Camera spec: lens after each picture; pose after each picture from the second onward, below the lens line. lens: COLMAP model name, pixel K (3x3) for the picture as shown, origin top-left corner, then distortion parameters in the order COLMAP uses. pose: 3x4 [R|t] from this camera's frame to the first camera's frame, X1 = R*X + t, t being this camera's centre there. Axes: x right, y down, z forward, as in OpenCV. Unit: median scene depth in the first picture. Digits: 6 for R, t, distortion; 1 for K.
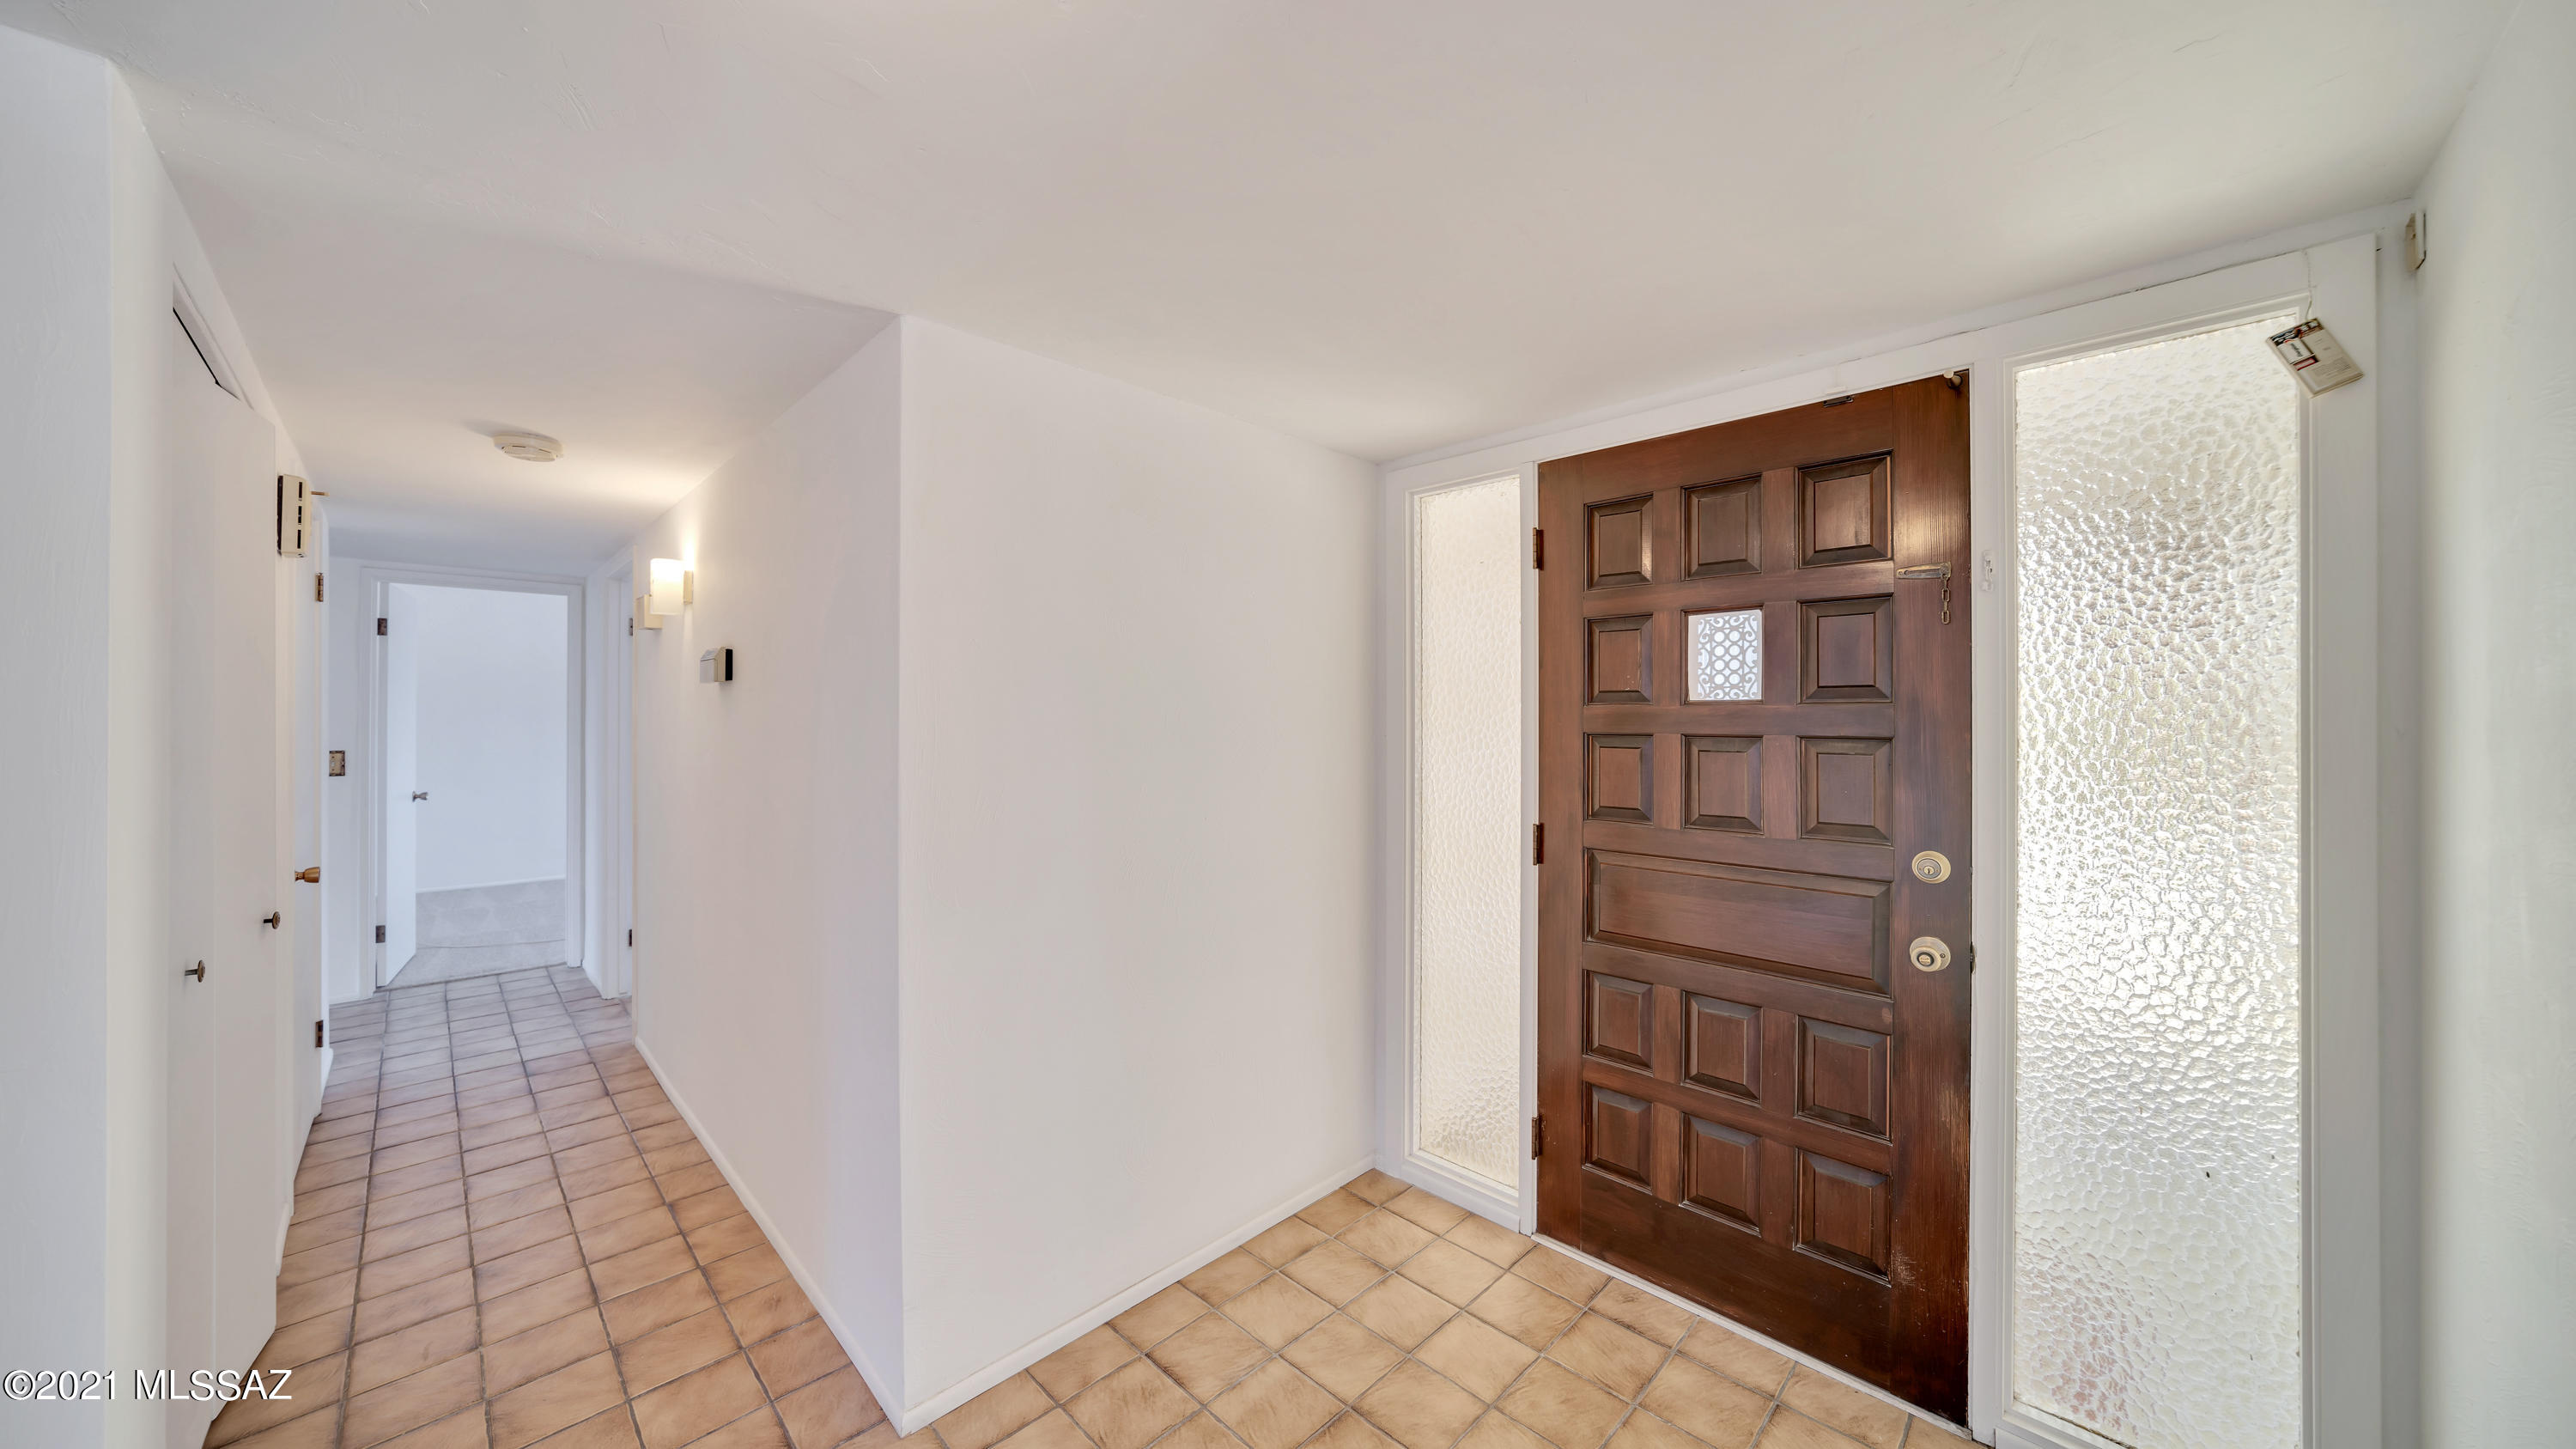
lens RADIAL K [[873.3, 0, 1286.3], [0, 873.3, 703.0], [0, 0, 1]] dist [-0.027489, 0.005766]
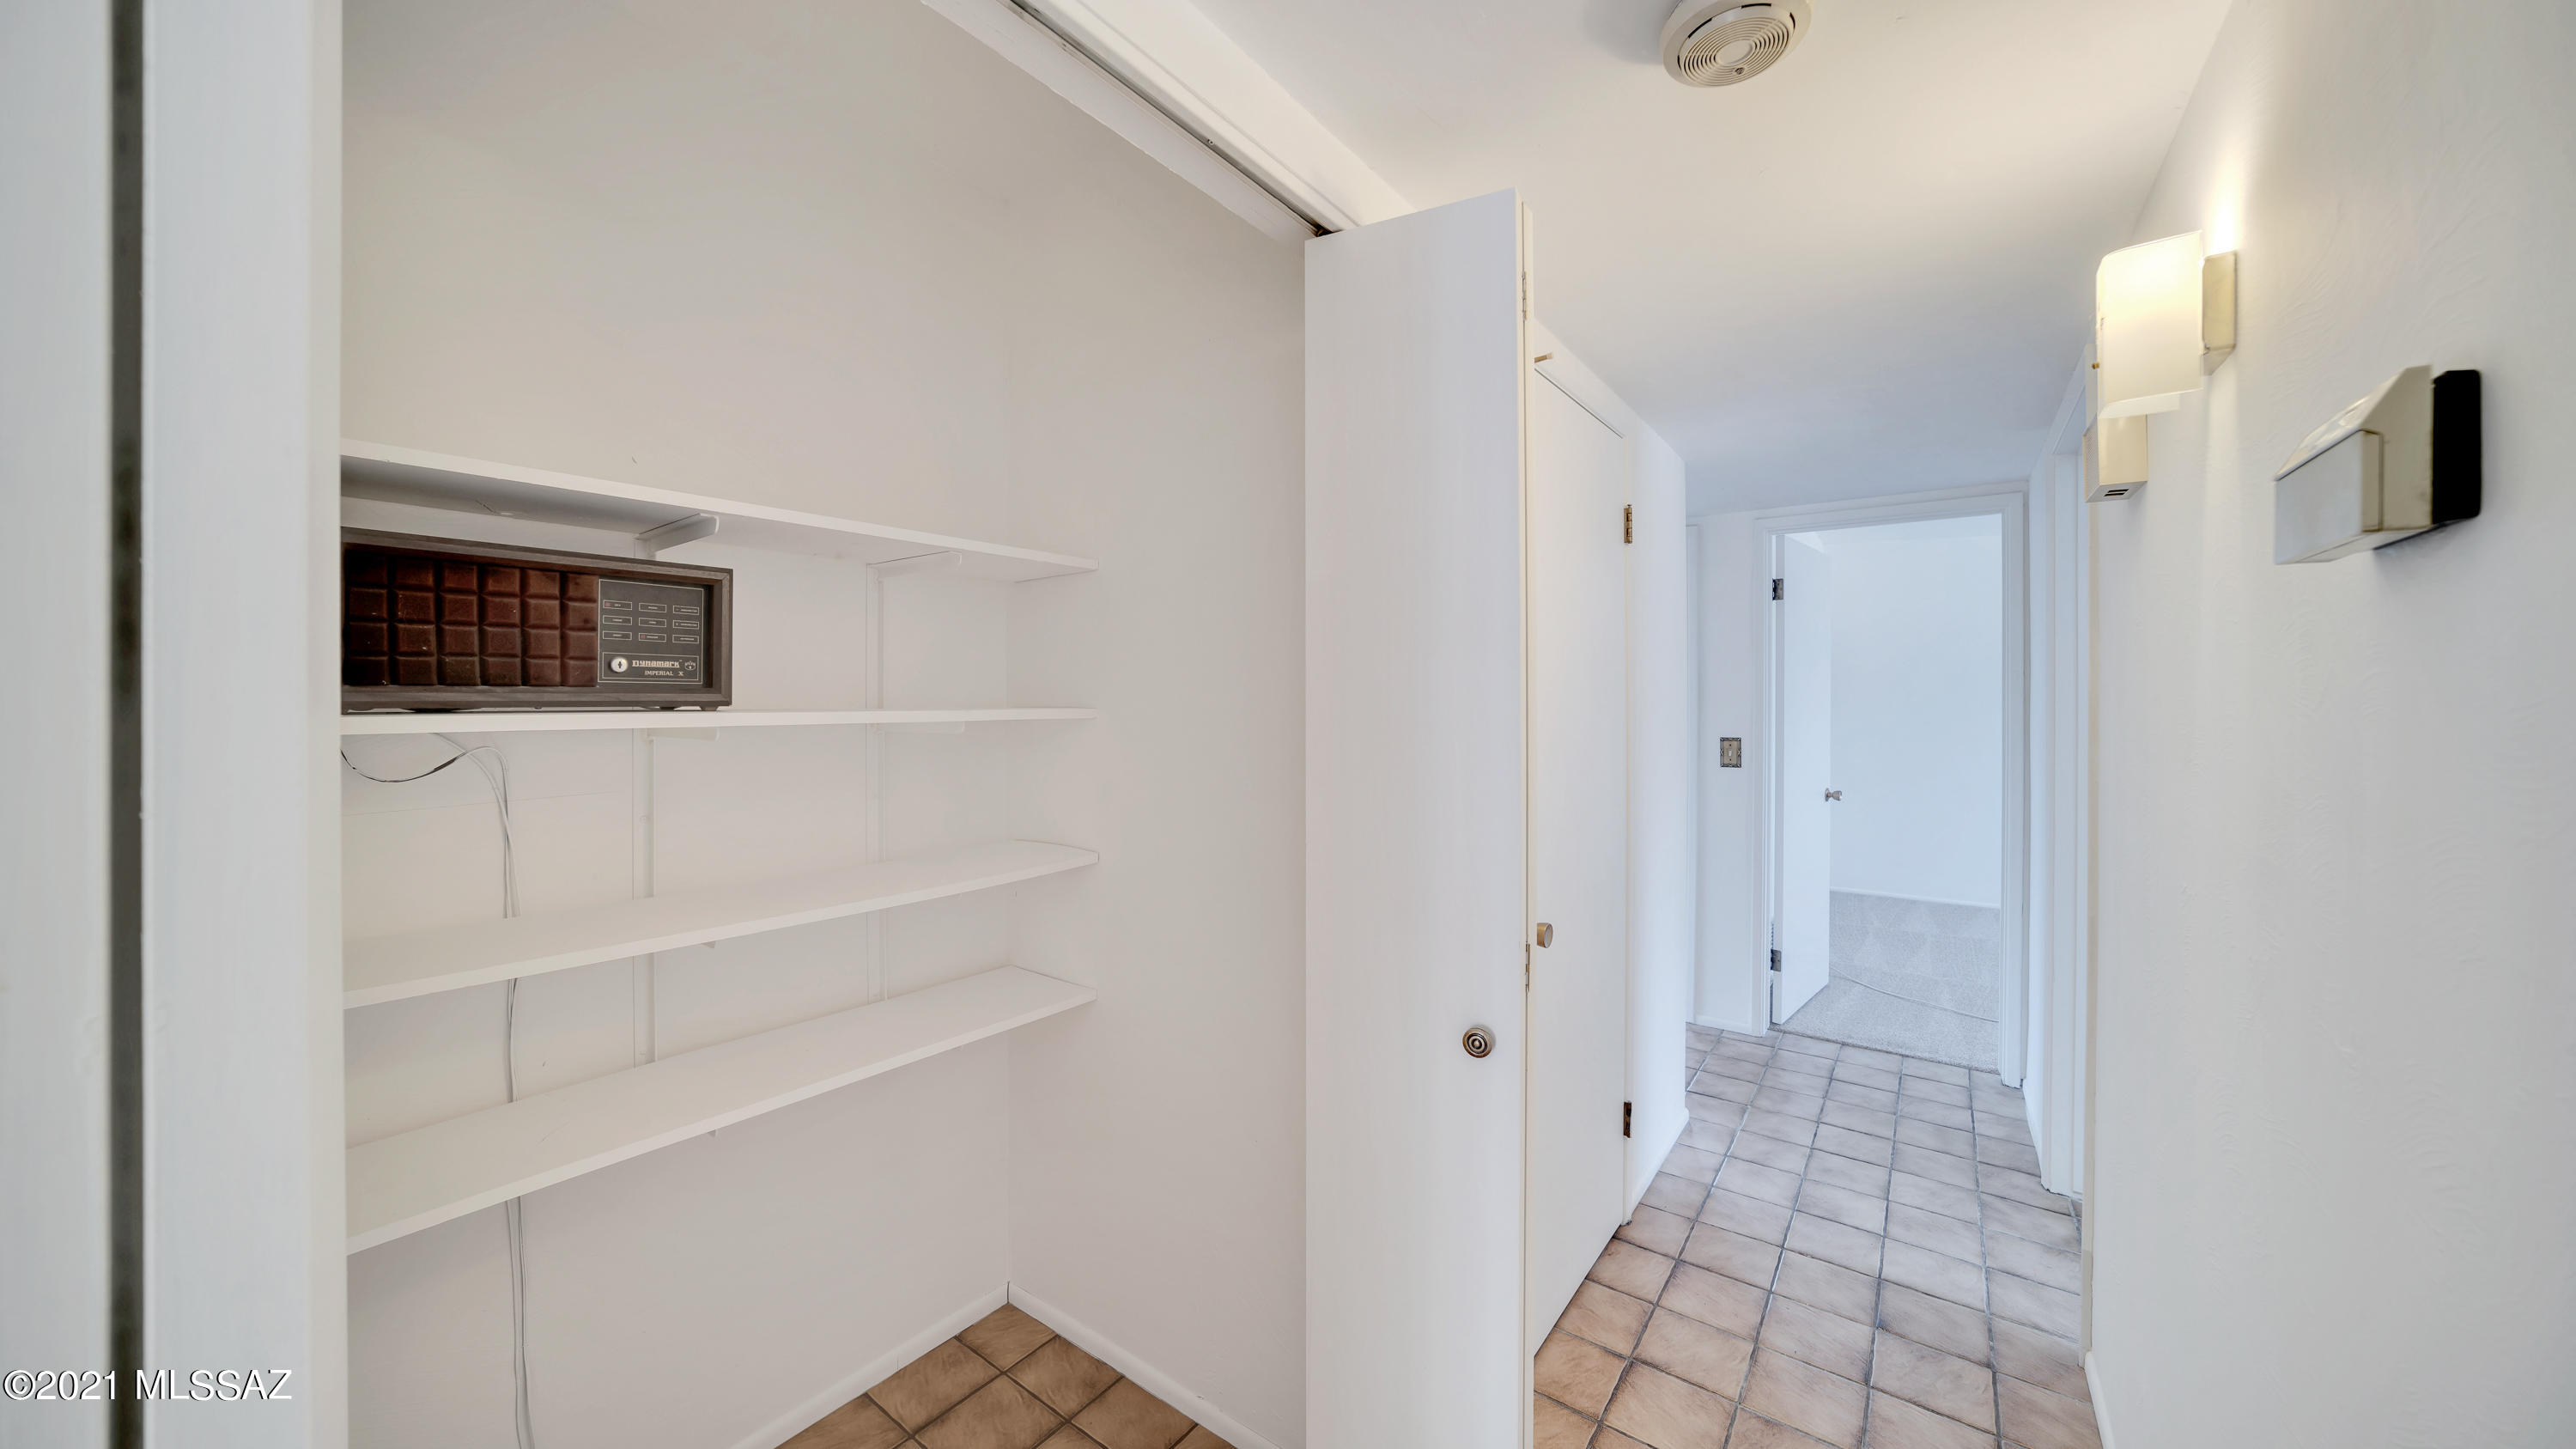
lens RADIAL K [[873.3, 0, 1286.3], [0, 873.3, 703.0], [0, 0, 1]] dist [-0.027489, 0.005766]
pose [[0.130689, 0.004153, -0.991415, -0.338855], [0.013274, 0.999894, 0.005938, 0.011032], [0.991334, -0.013936, 0.130620, 0.487430]]
